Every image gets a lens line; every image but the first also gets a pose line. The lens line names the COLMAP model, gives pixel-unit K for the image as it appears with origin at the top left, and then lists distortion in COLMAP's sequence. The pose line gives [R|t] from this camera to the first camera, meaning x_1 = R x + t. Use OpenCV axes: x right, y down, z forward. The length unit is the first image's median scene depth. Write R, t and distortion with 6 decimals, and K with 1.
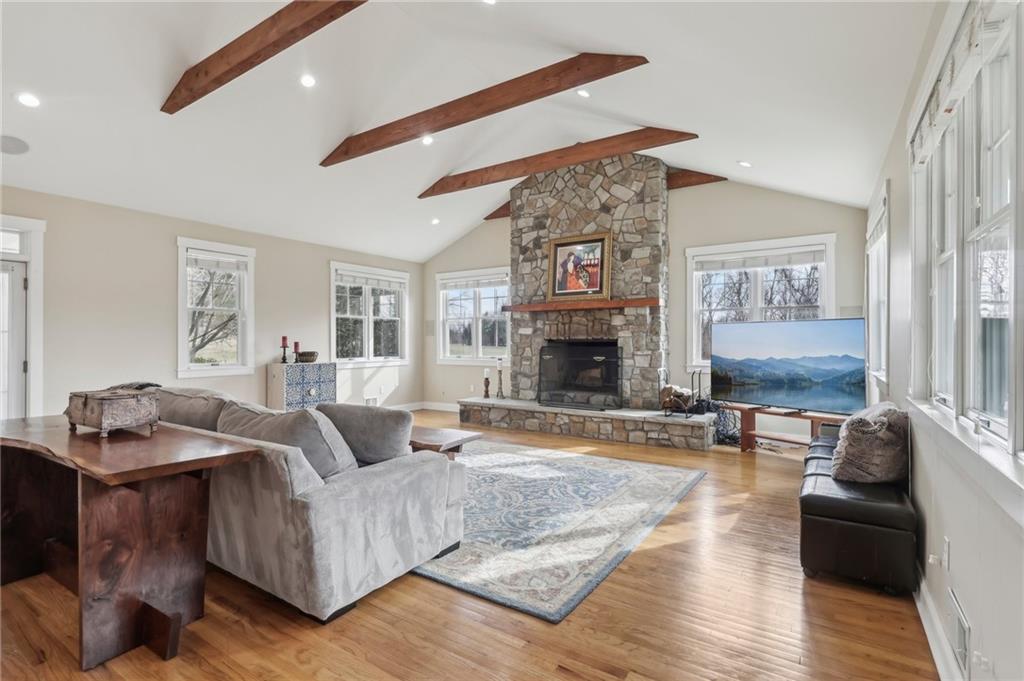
lens RADIAL K [[488.3, 0, 505.7], [0, 488.3, 338.4], [0, 0, 1]] dist [0.001011, 0.001141]
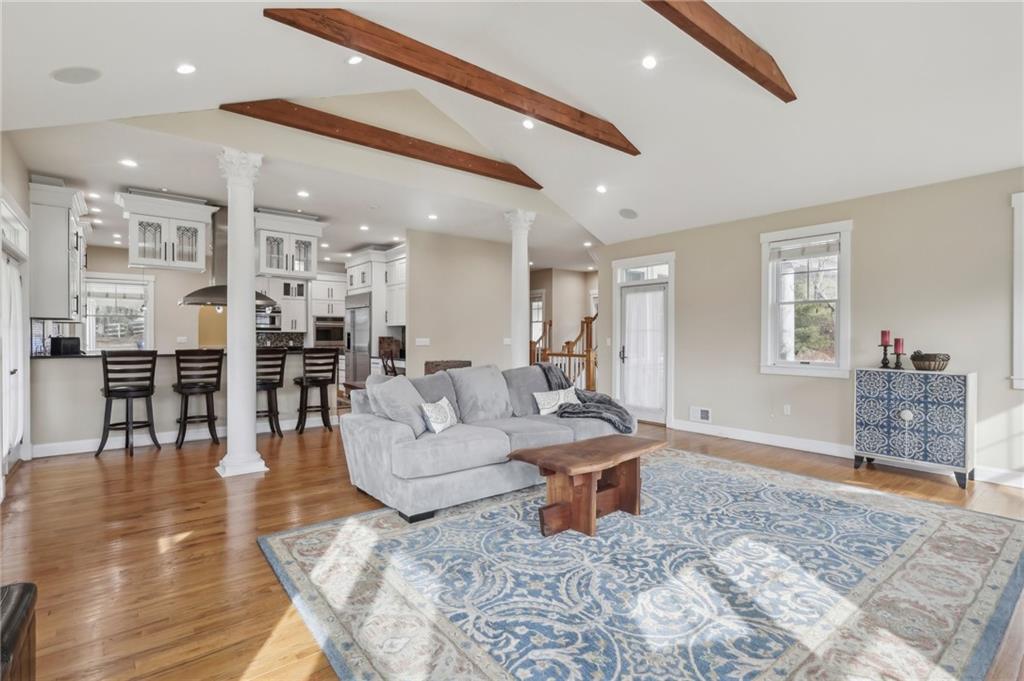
lens RADIAL K [[488.3, 0, 506.1], [0, 488.3, 337.3], [0, 0, 1]] dist [0.001011, 0.001141]
pose [[-0.308786, 0.003514, -0.951125, 0.396414], [0.000961, 0.999994, 0.003383, 0.002725], [0.951131, 0.000131, -0.308787, 0.694046]]
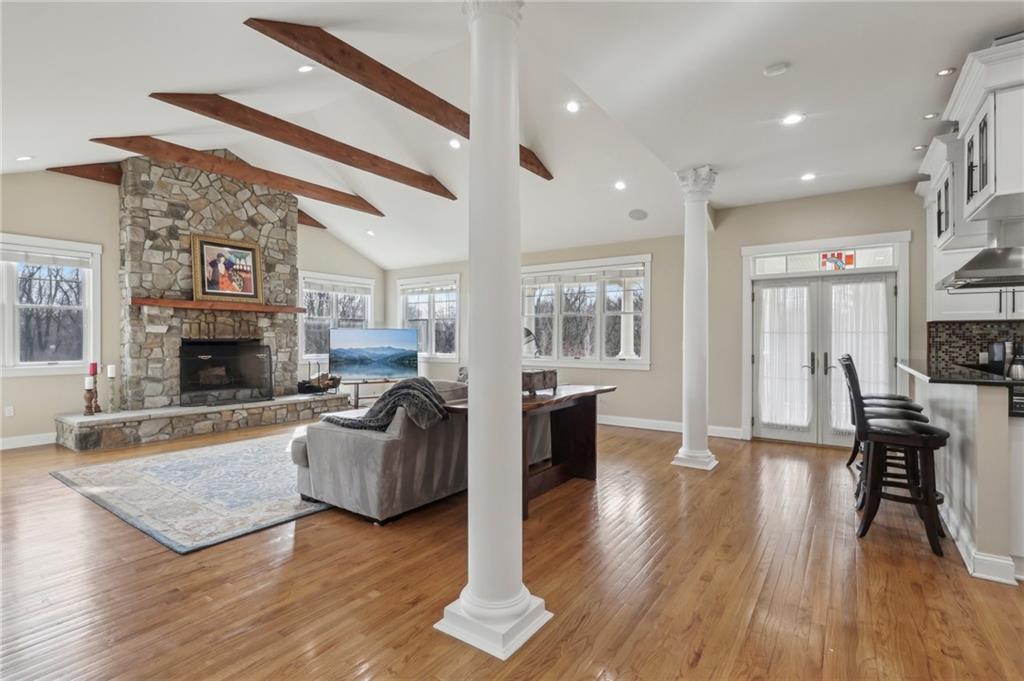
lens RADIAL K [[488.3, 0, 506.3], [0, 488.3, 342.8], [0, 0, 1]] dist [0.001011, 0.001141]
pose [[0.039613, -0.002920, 0.999211, -0.909180], [-0.002325, 0.999993, 0.003014, 0.006111], [-0.999212, -0.002442, 0.039606, 0.379866]]
